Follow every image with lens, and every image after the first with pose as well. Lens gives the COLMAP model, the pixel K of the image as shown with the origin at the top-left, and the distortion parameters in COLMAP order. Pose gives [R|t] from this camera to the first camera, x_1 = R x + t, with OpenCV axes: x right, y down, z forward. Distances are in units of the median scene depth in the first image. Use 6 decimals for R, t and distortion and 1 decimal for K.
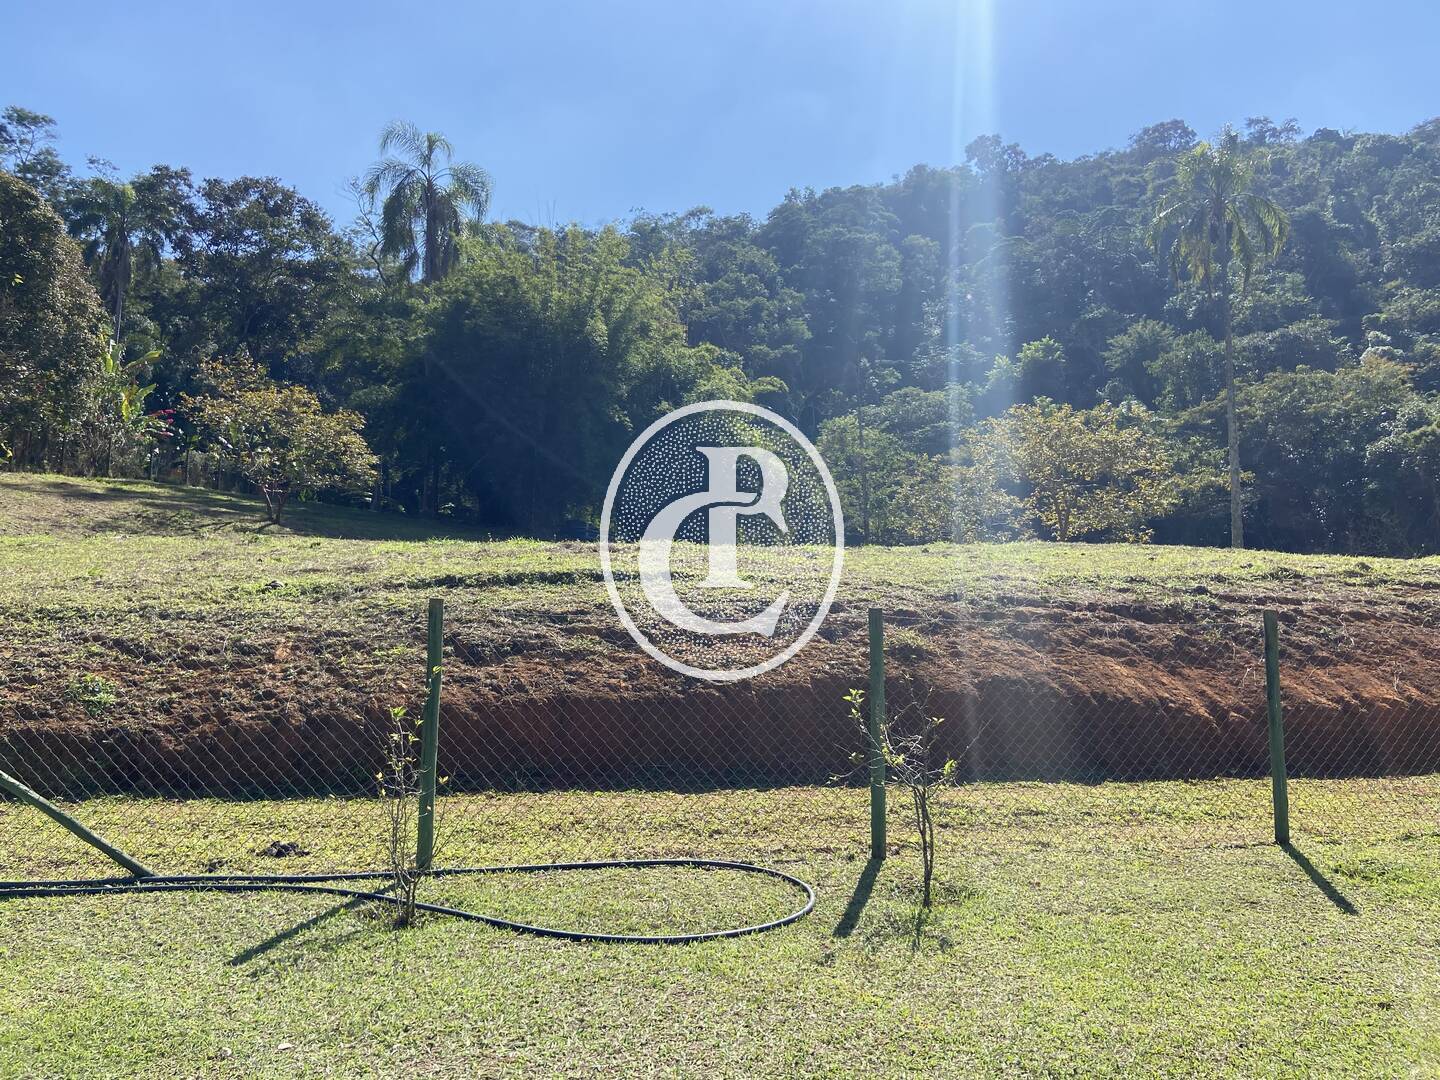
lens RADIAL K [[1082.1, 0, 708.6], [0, 1082.1, 515.0], [0, 0, 1]] dist [0.127518, -0.157866]
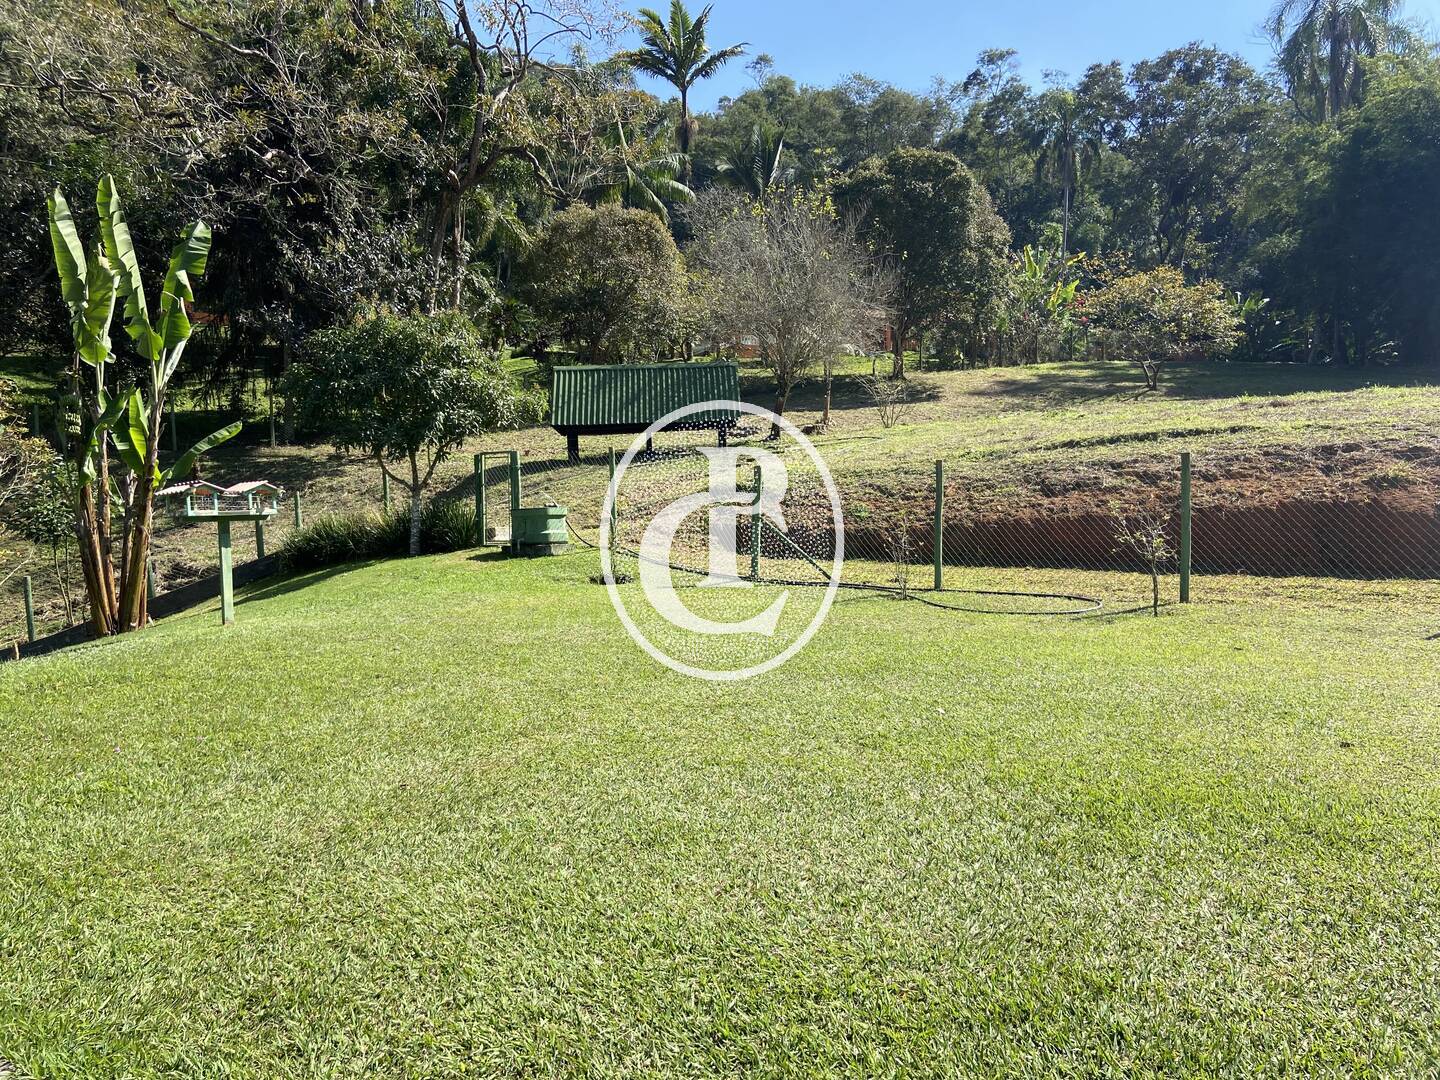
lens RADIAL K [[1082.1, 0, 721.8], [0, 1082.1, 532.1], [0, 0, 1]] dist [0.127518, -0.157866]
pose [[0.655385, 0.006536, -0.755267, 0.140257], [0.104775, 0.989508, 0.099481, -0.004613], [0.747993, -0.144331, 0.647824, -0.085608]]
